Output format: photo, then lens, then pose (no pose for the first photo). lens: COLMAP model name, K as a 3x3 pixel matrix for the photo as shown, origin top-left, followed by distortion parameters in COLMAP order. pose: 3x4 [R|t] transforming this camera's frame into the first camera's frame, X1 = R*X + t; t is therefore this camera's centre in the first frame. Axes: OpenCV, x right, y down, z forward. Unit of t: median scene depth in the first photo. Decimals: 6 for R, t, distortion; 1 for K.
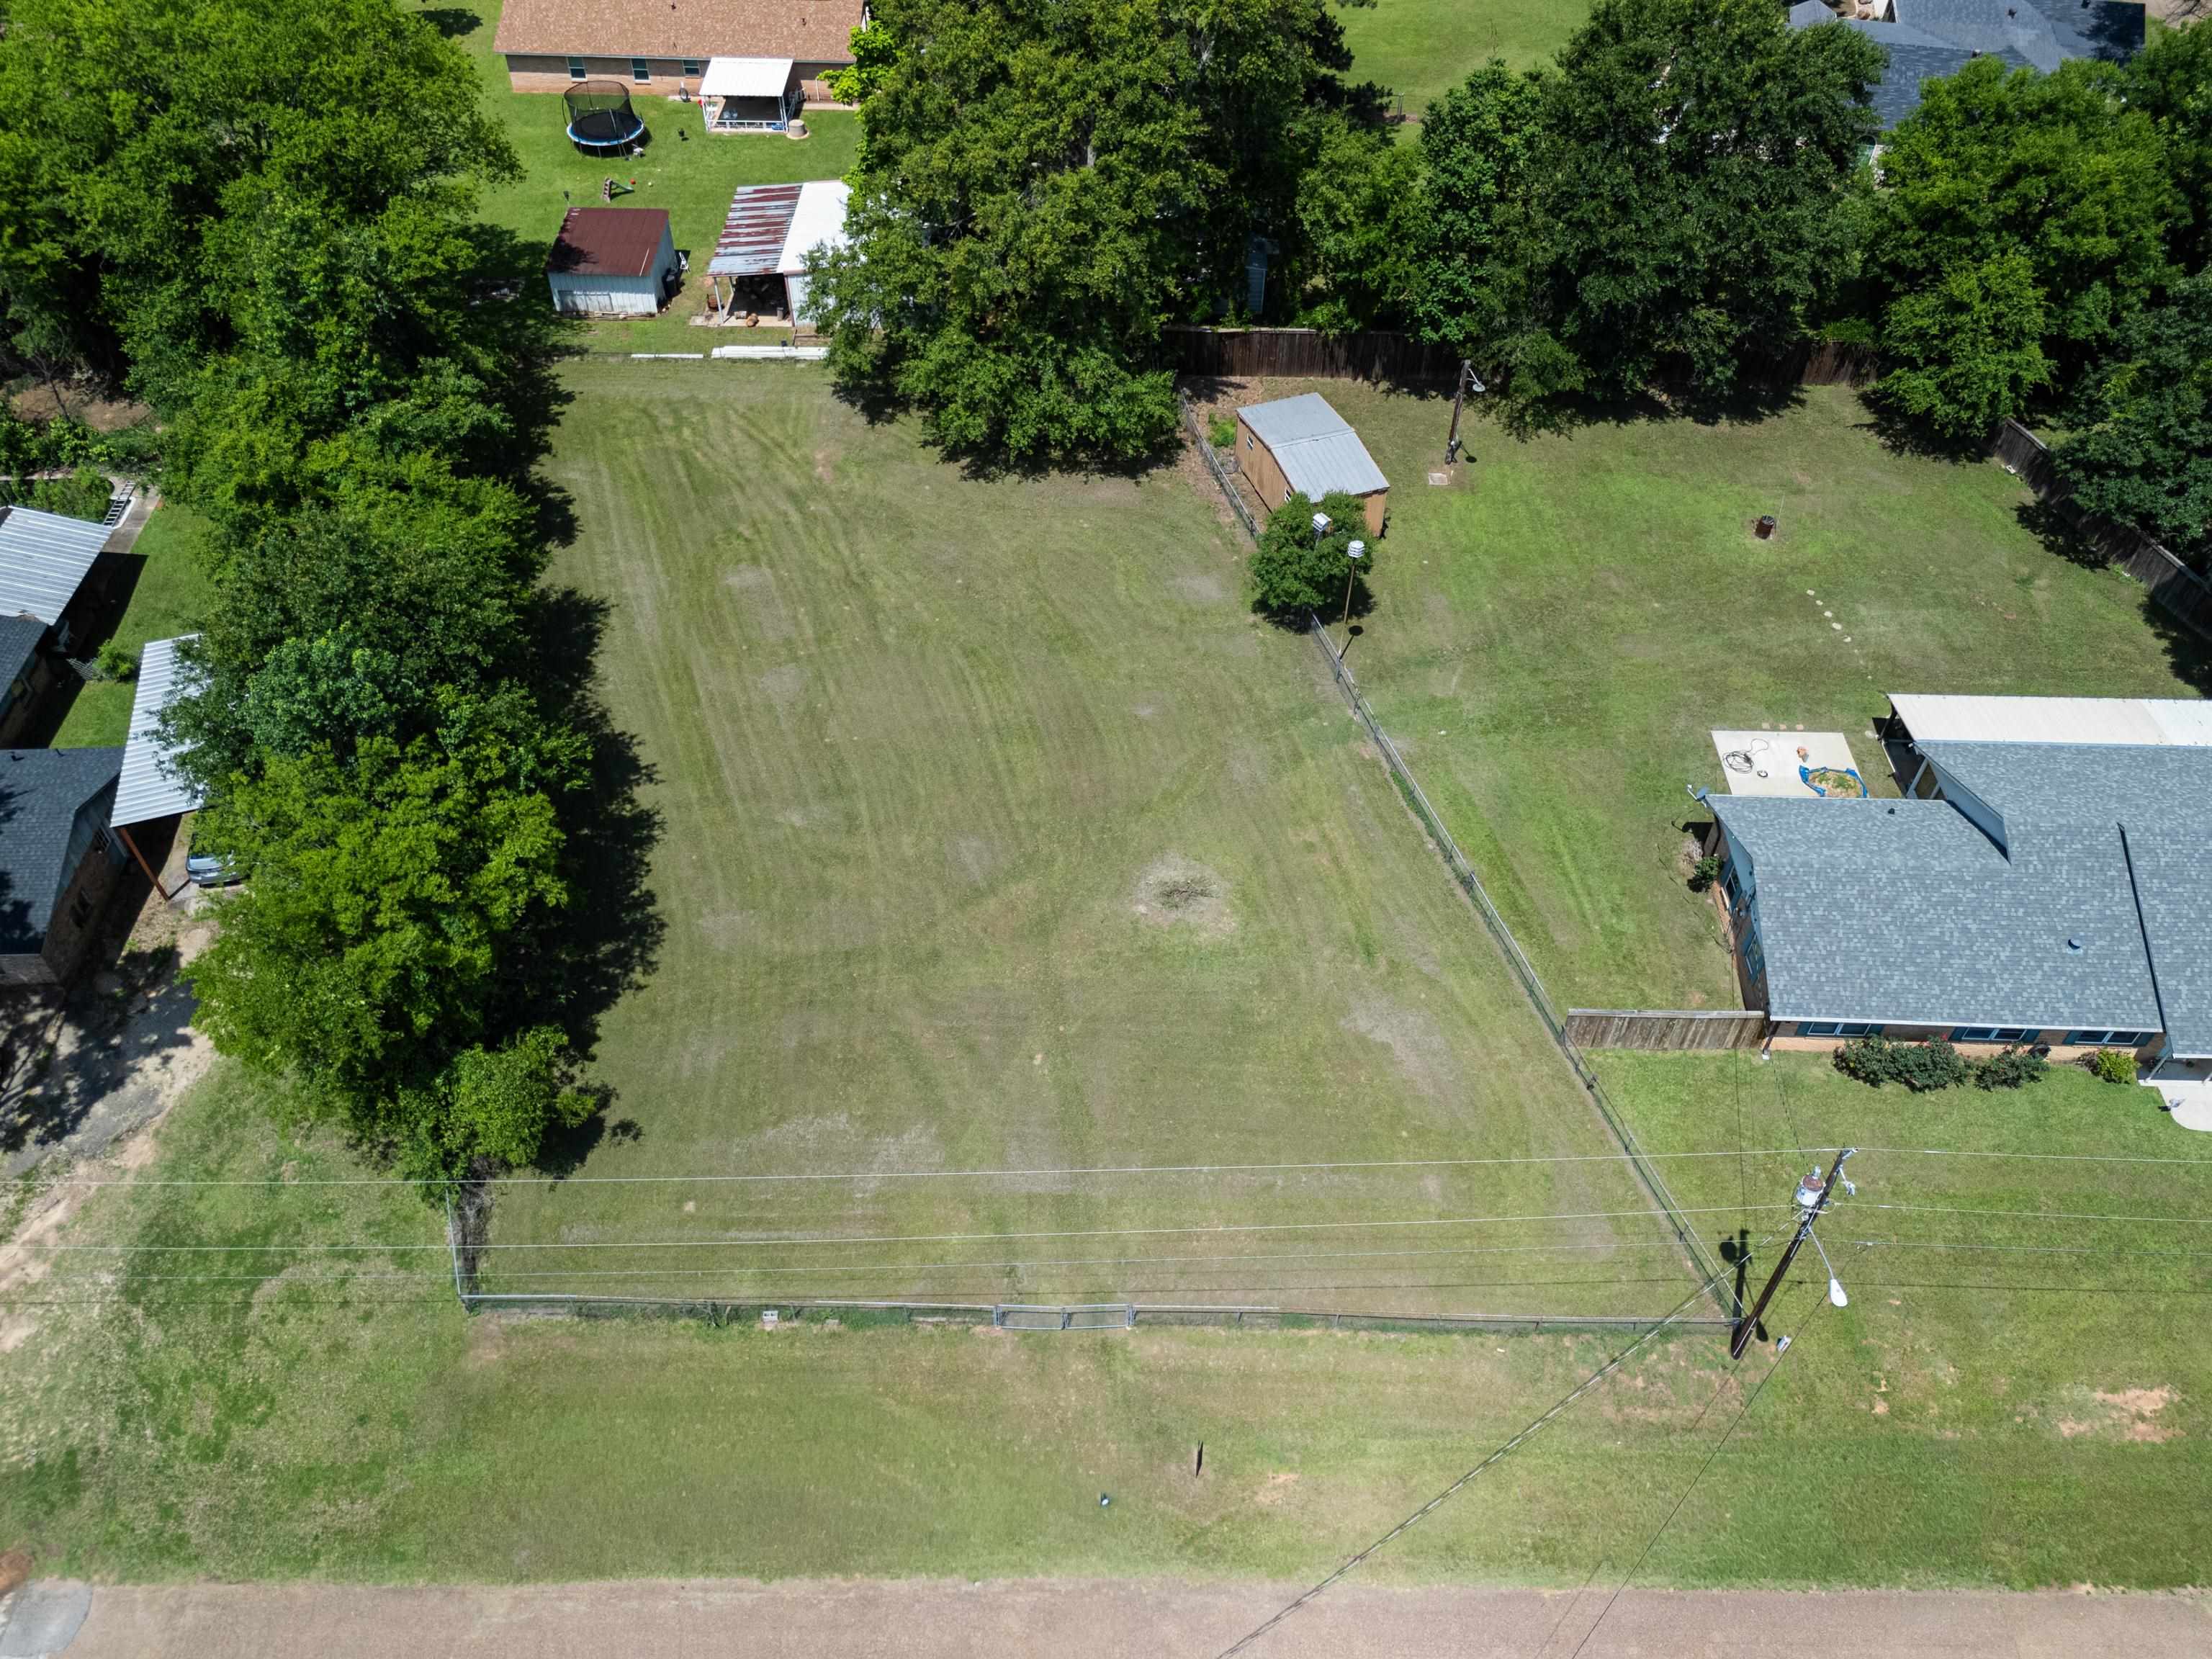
lens RADIAL K [[1632.6, 0, 1106.0], [0, 1632.6, 829.5], [0, 0, 1]] dist [0.065471, -0.056236]
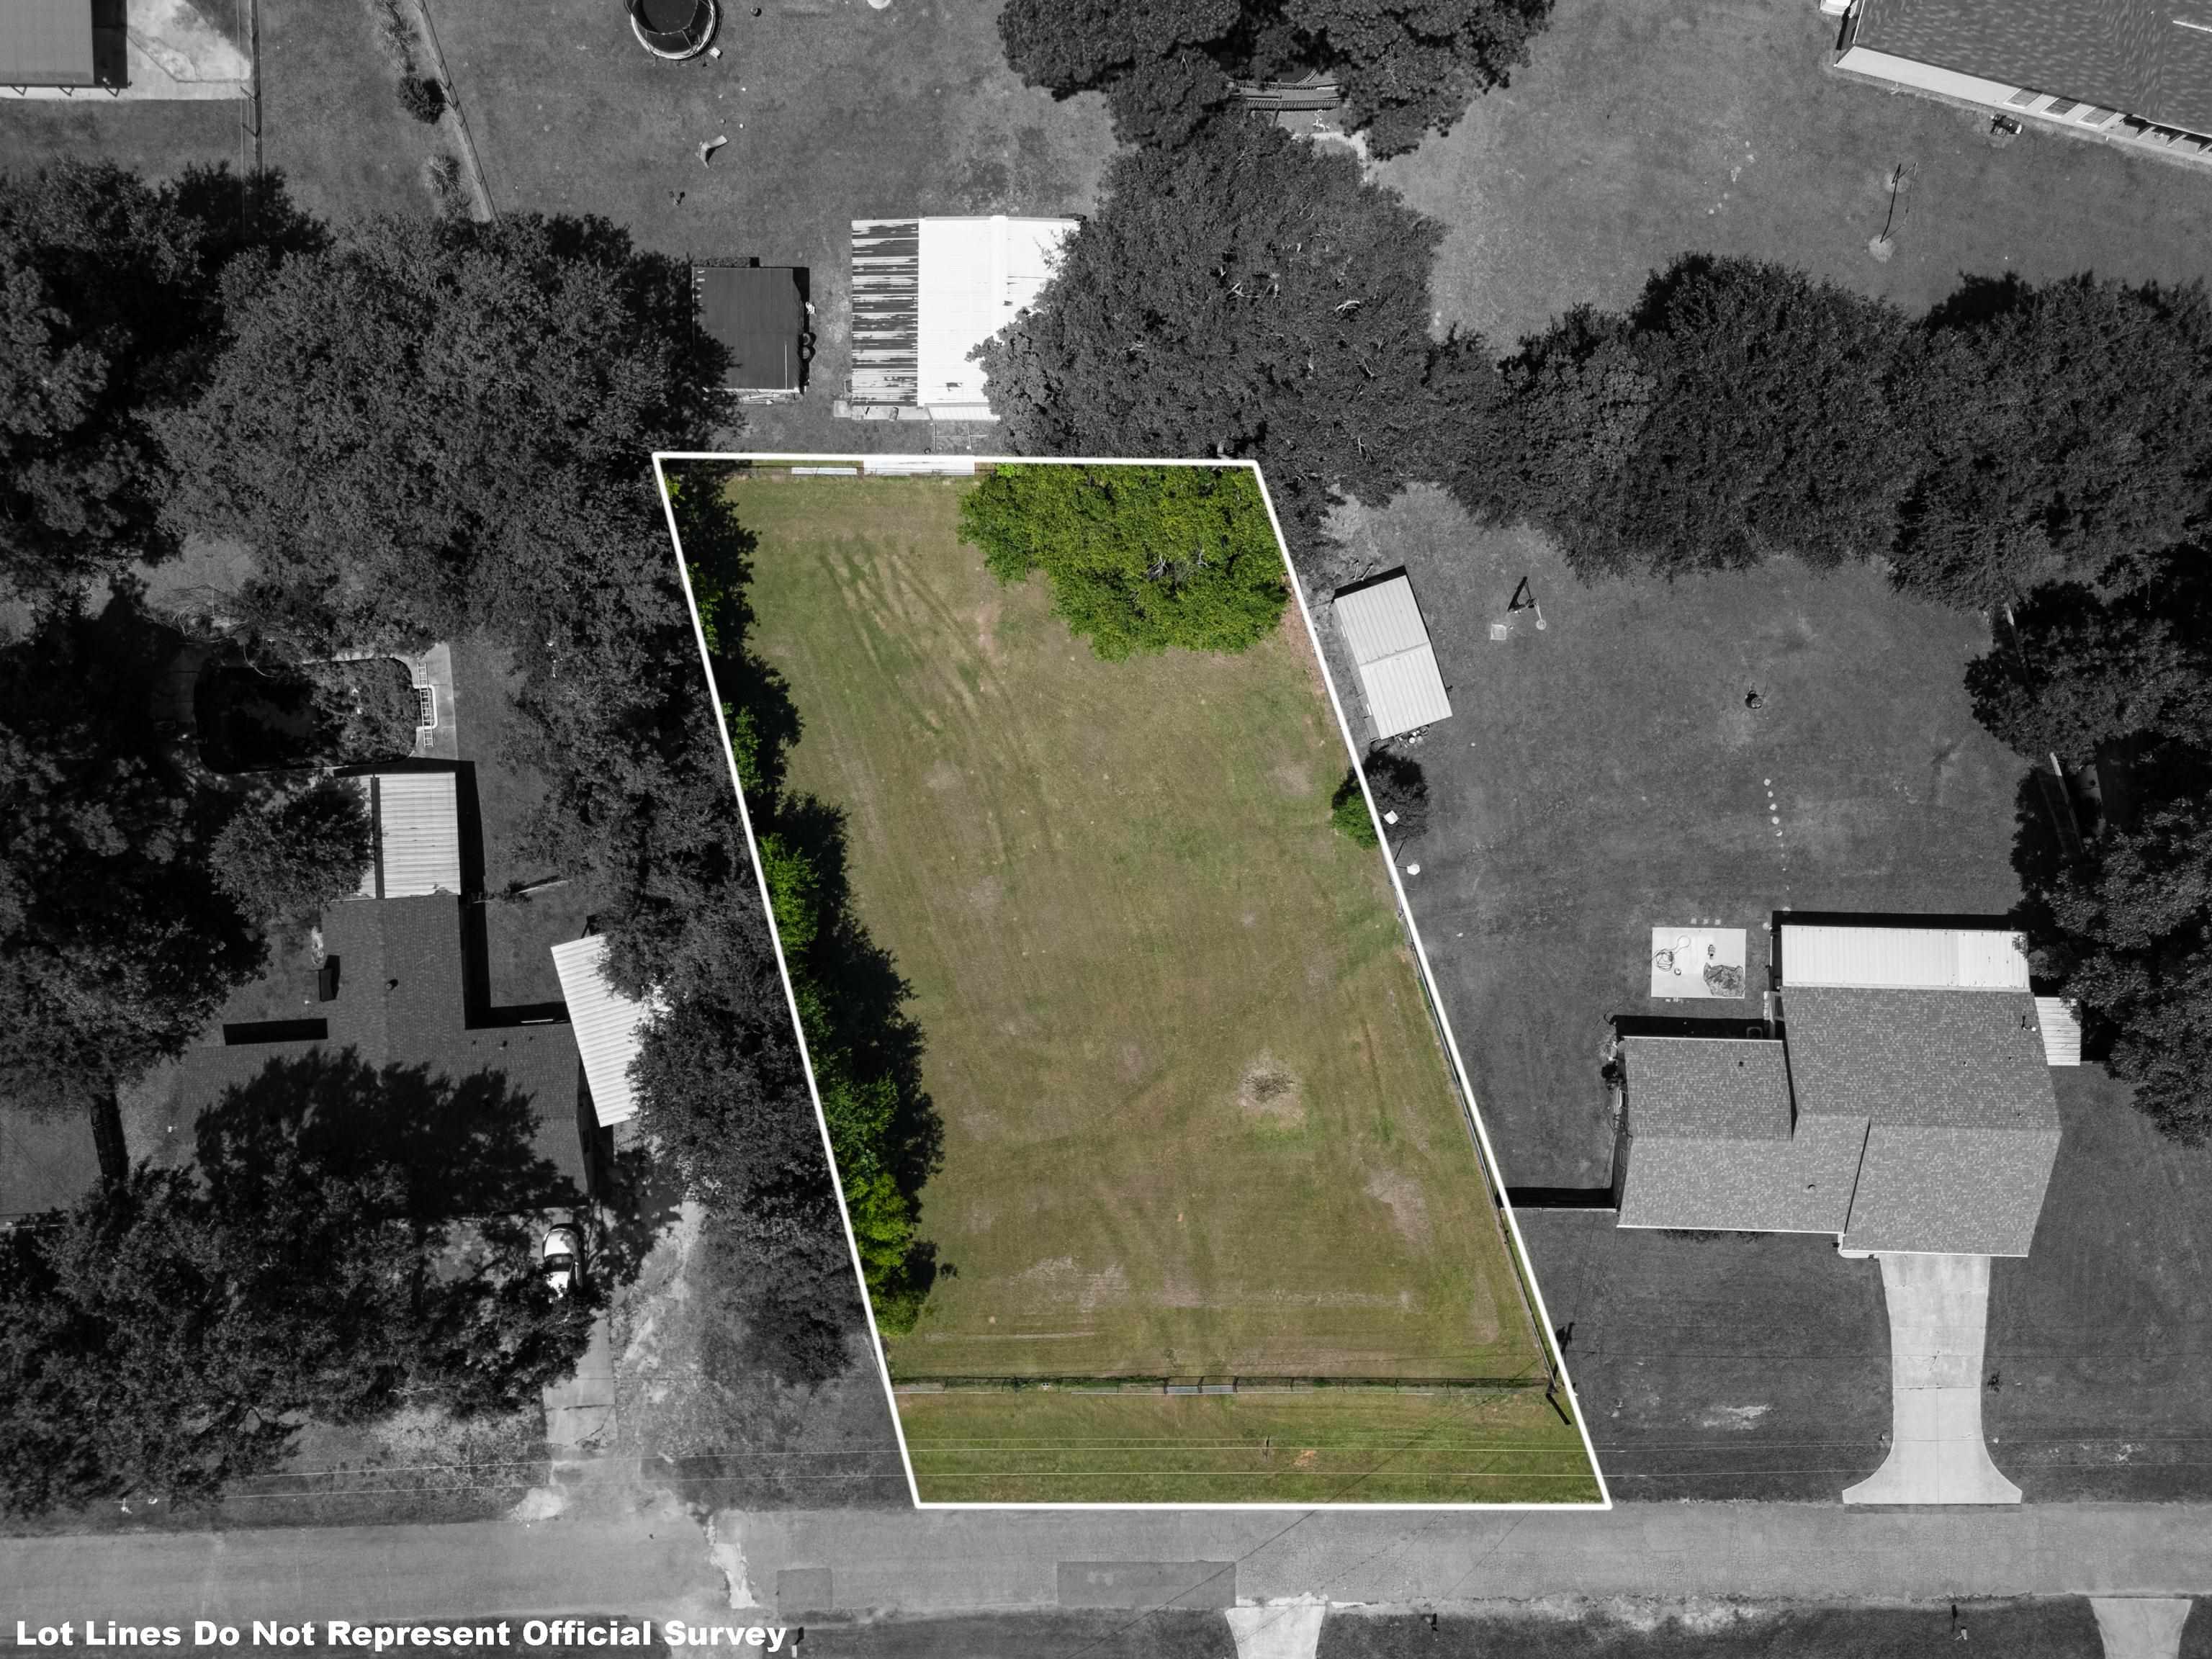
lens RADIAL K [[1632.6, 0, 1106.0], [0, 1632.6, 829.5], [0, 0, 1]] dist [0.065471, -0.056236]
pose [[0.999994, -0.001838, 0.002833, -0.098324], [-0.000622, 0.724322, 0.689462, -1.052605], [-0.003319, -0.689459, 0.724317, 0.044939]]
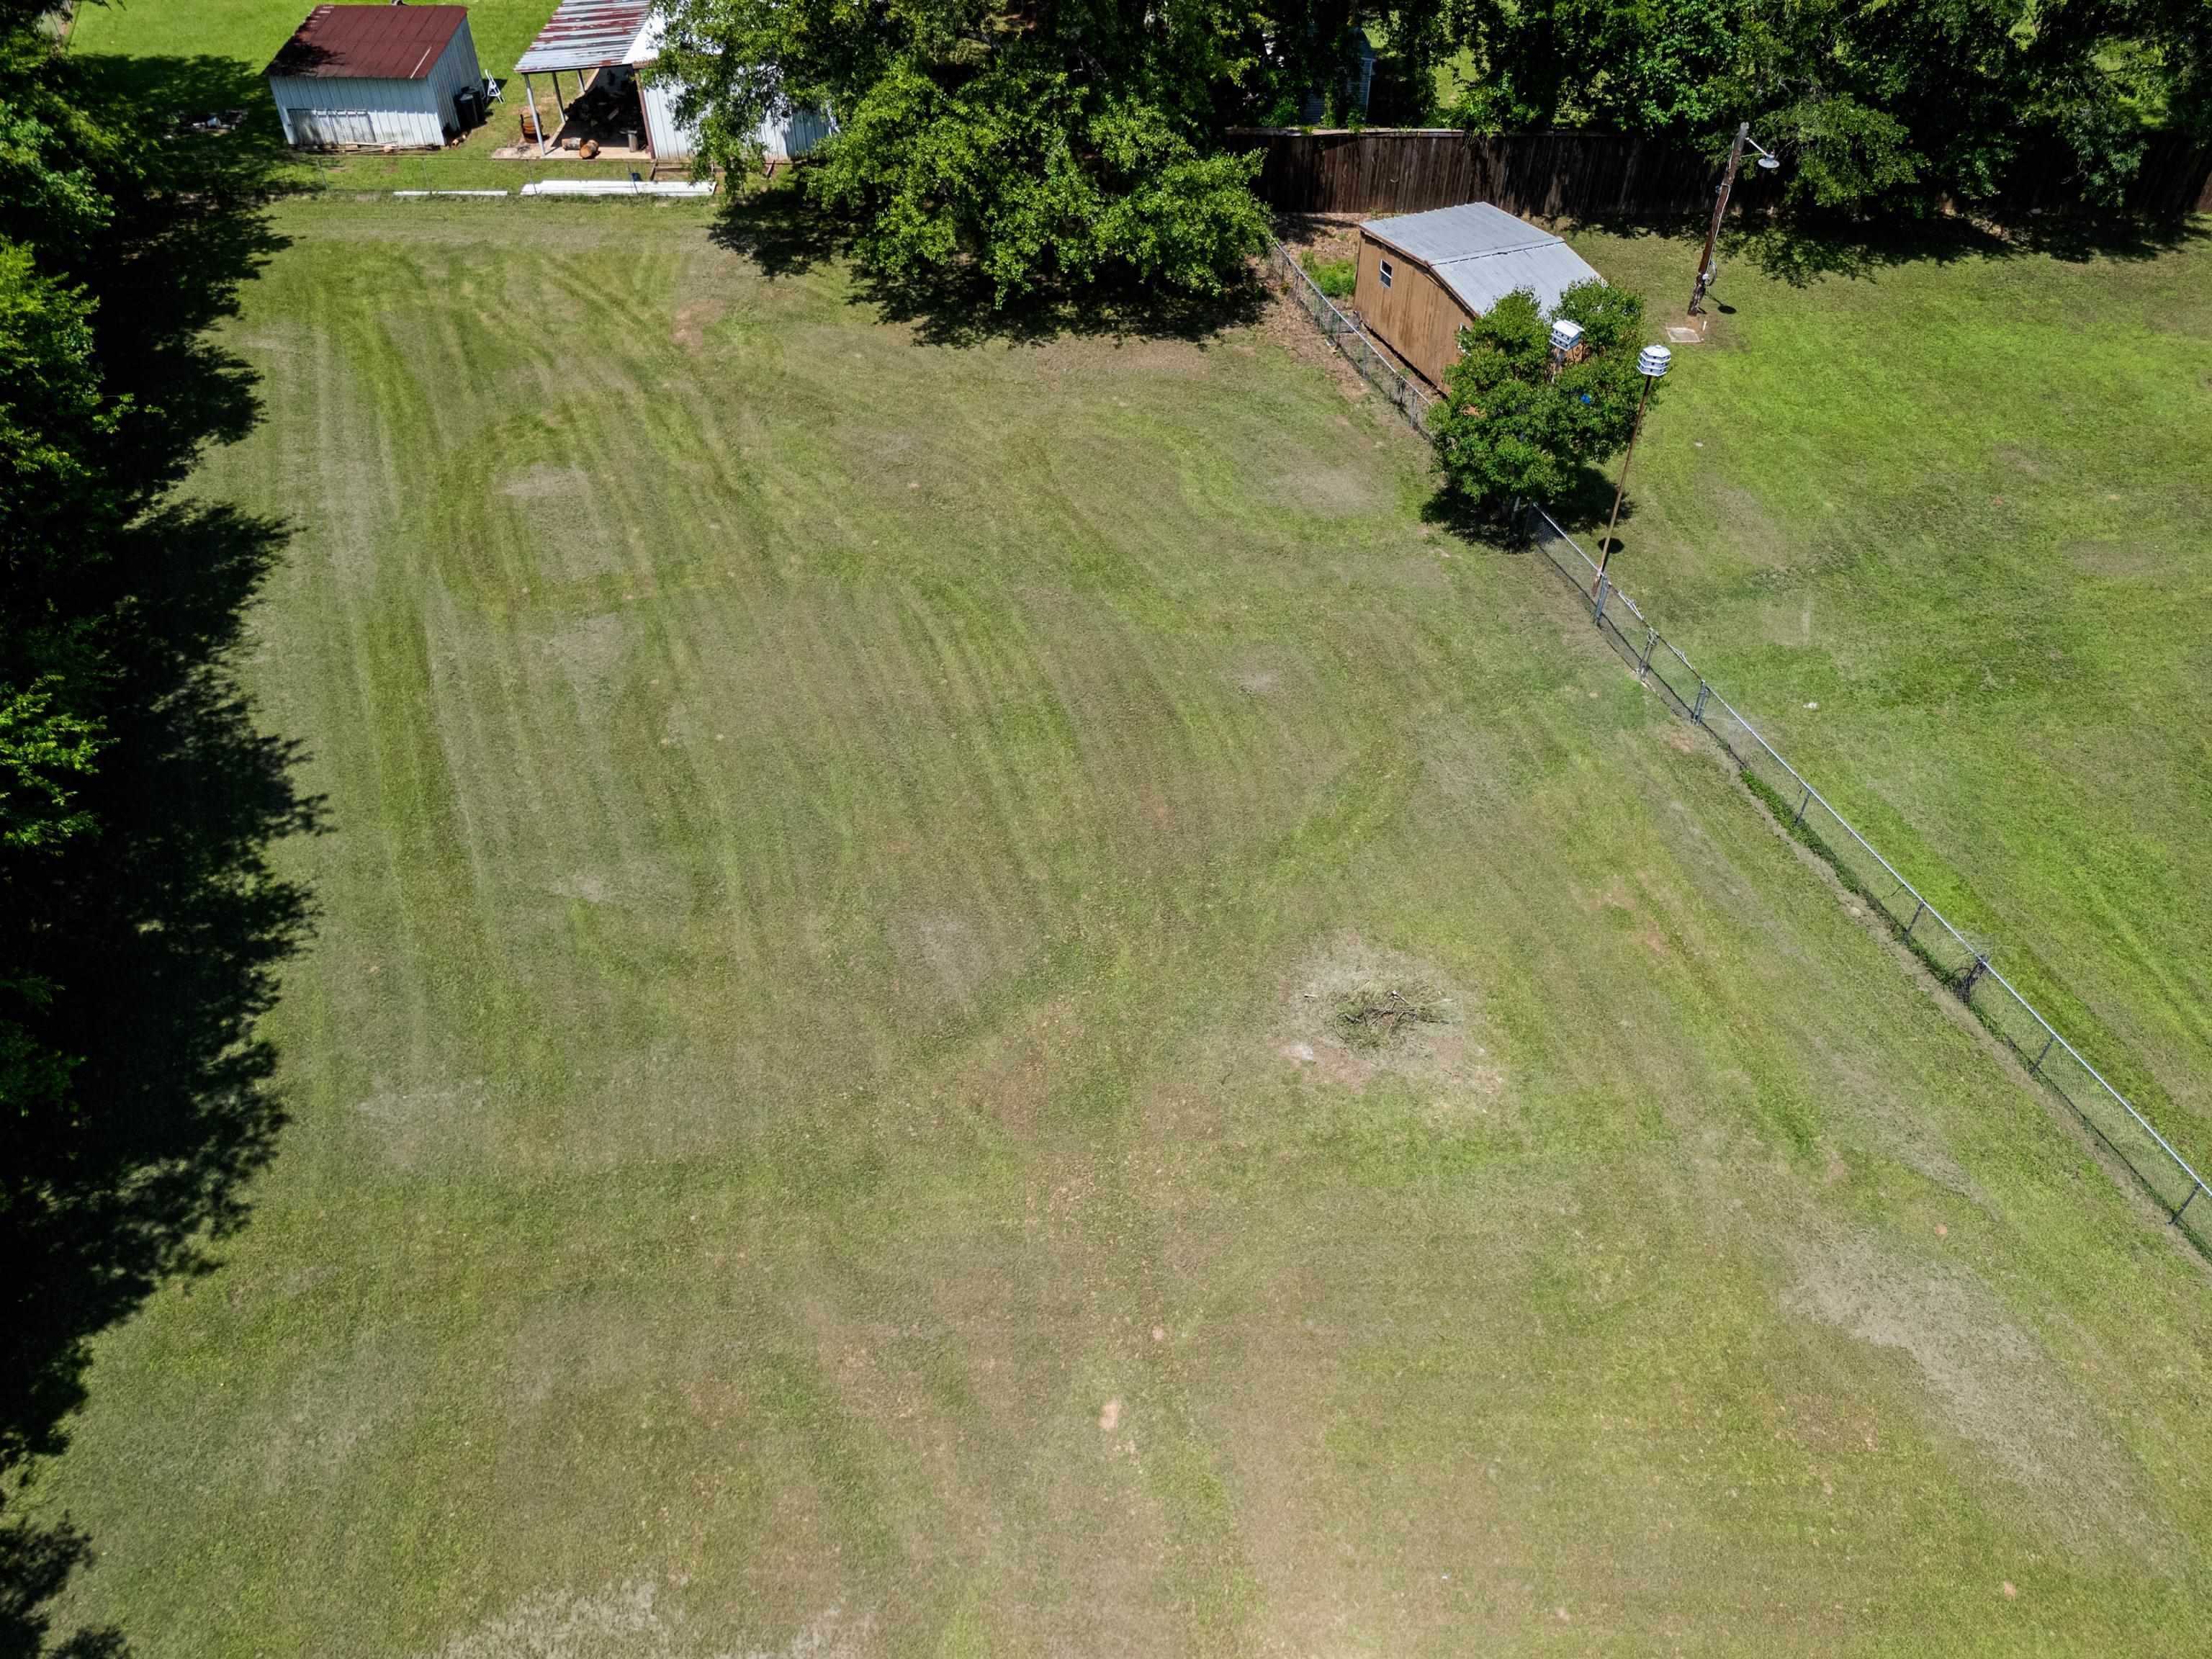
lens RADIAL K [[1632.6, 0, 1106.0], [0, 1632.6, 829.5], [0, 0, 1]] dist [0.065471, -0.056236]
pose [[0.999452, -0.024070, 0.022713, -0.039272], [0.025668, 0.997009, -0.072903, 0.014820], [-0.020891, 0.073446, 0.997080, 0.447299]]
